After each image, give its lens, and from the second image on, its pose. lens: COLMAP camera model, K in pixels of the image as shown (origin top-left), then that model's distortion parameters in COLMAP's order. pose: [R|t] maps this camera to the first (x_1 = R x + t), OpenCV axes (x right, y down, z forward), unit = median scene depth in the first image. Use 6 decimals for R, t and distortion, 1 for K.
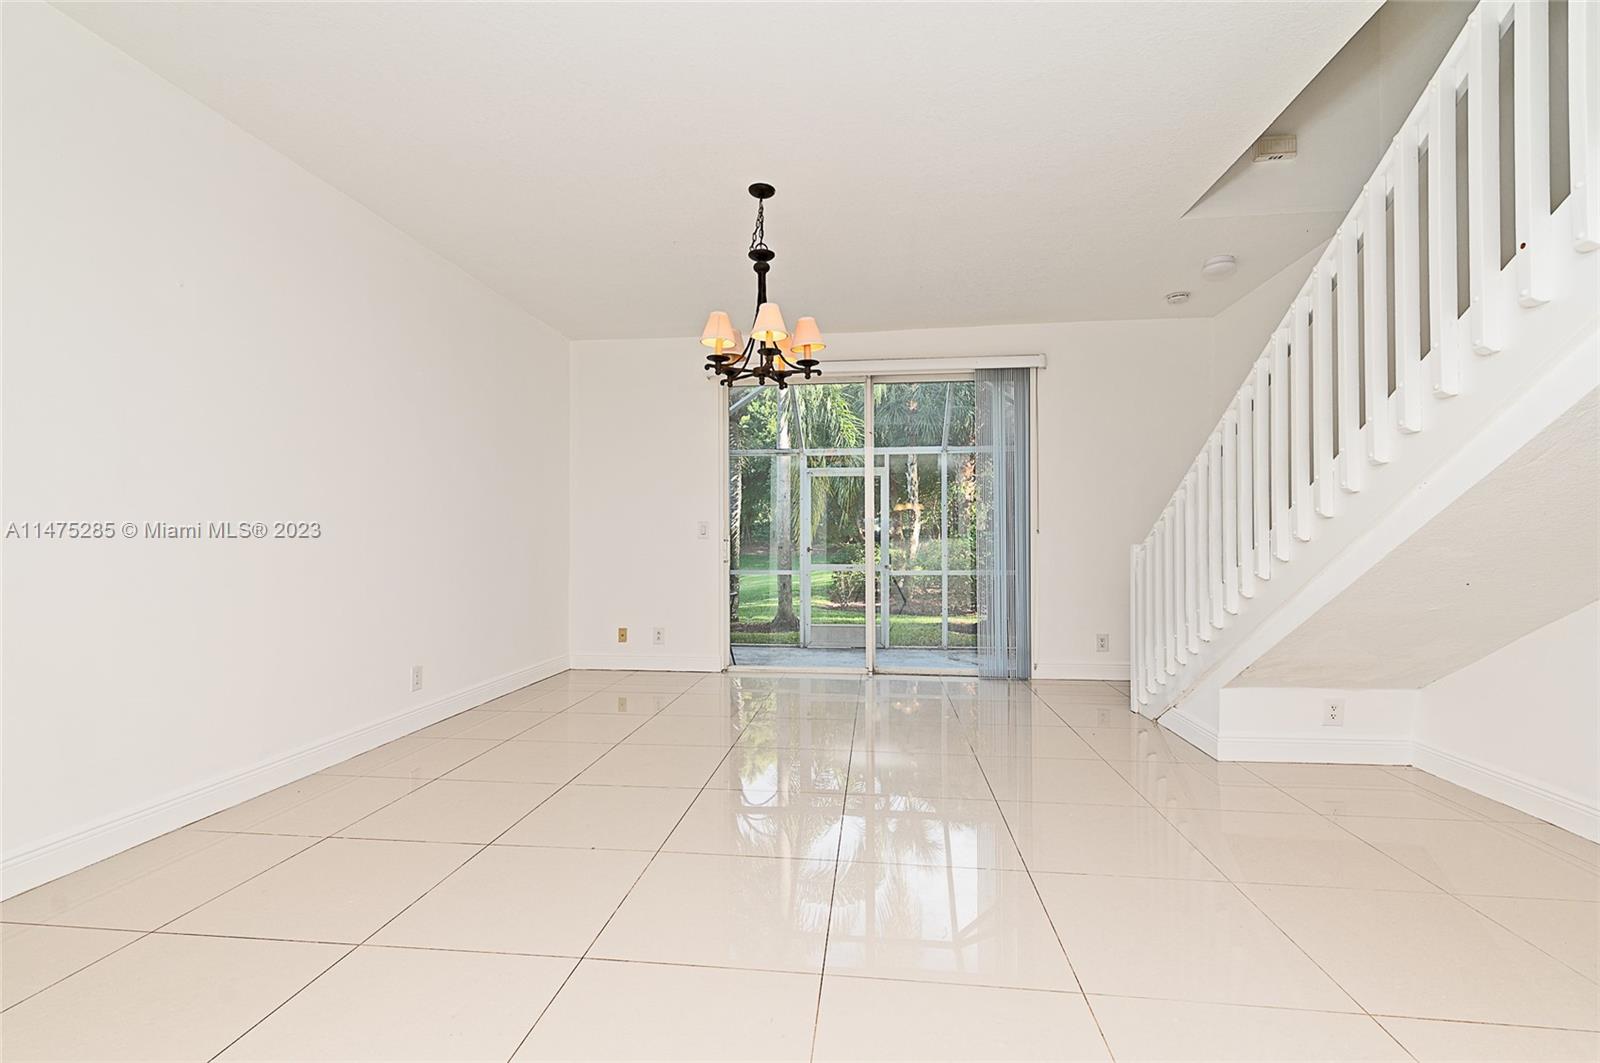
lens RADIAL K [[714.1, 0, 789.3], [0, 714.1, 533.2], [0, 0, 1]] dist [-0.000818, 0.002629]
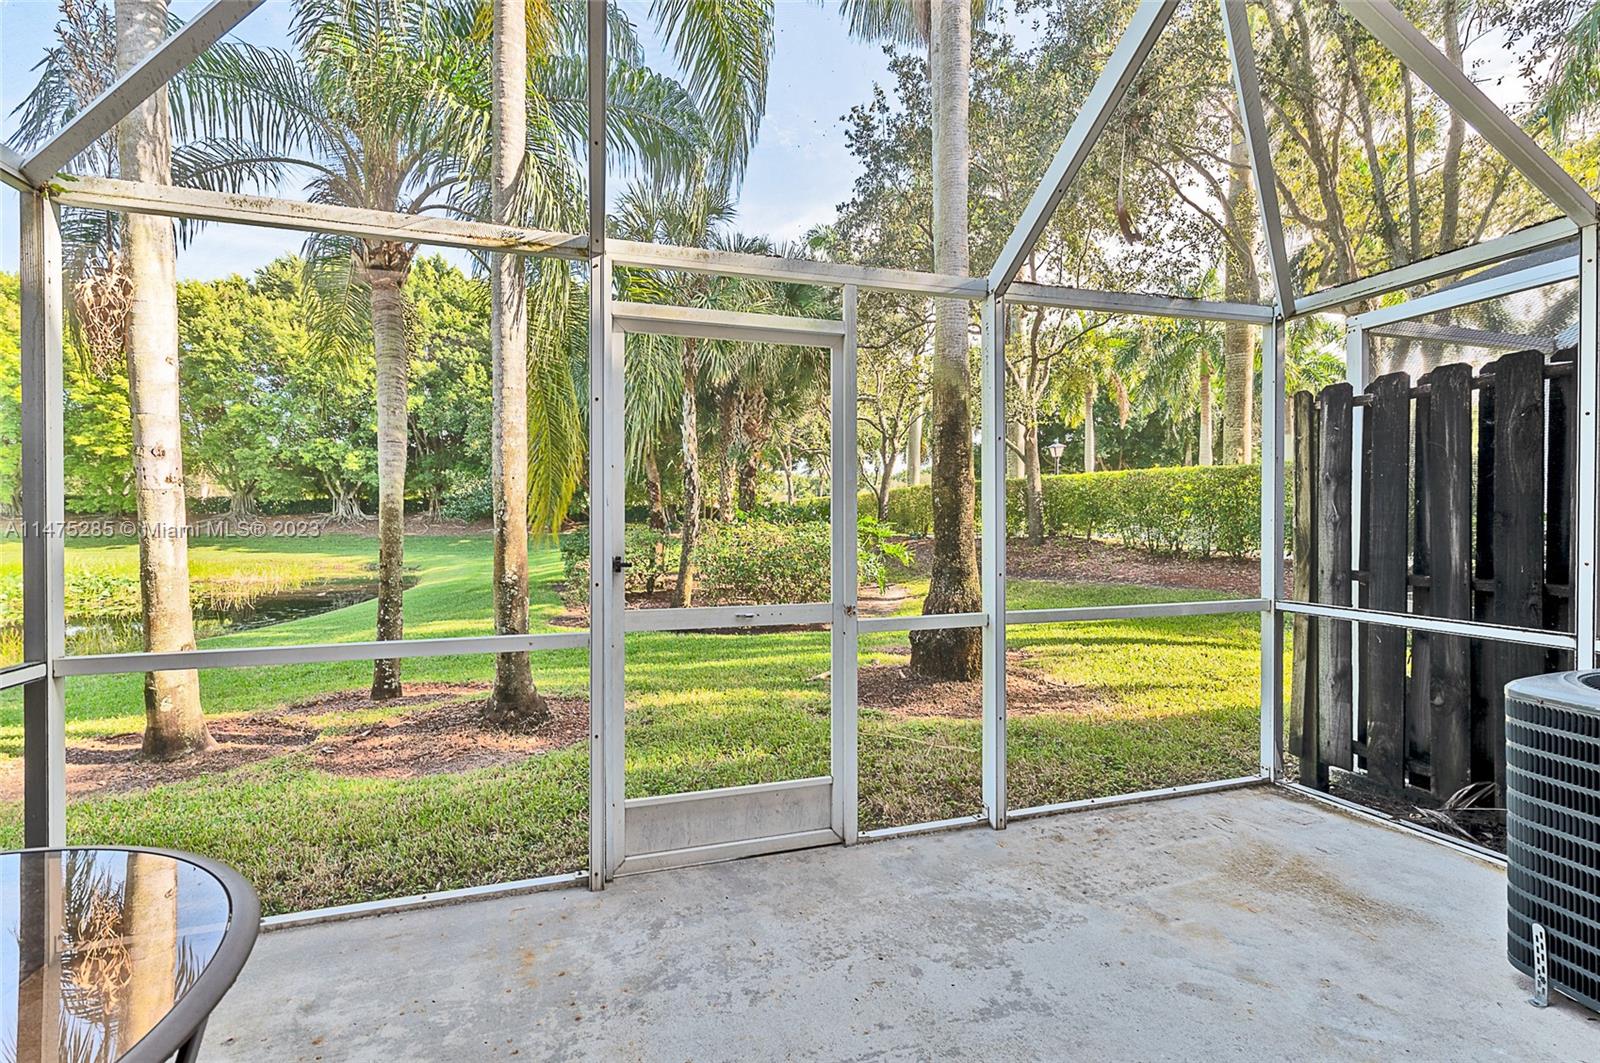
lens RADIAL K [[714.1, 0, 802.1], [0, 714.1, 529.4], [0, 0, 1]] dist [-0.000818, 0.002629]
pose [[0.915914, -0.000087, 0.401374, -0.008272], [-0.008467, 0.999773, 0.019540, -0.000505], [-0.401284, -0.021295, 0.915706, 0.218904]]
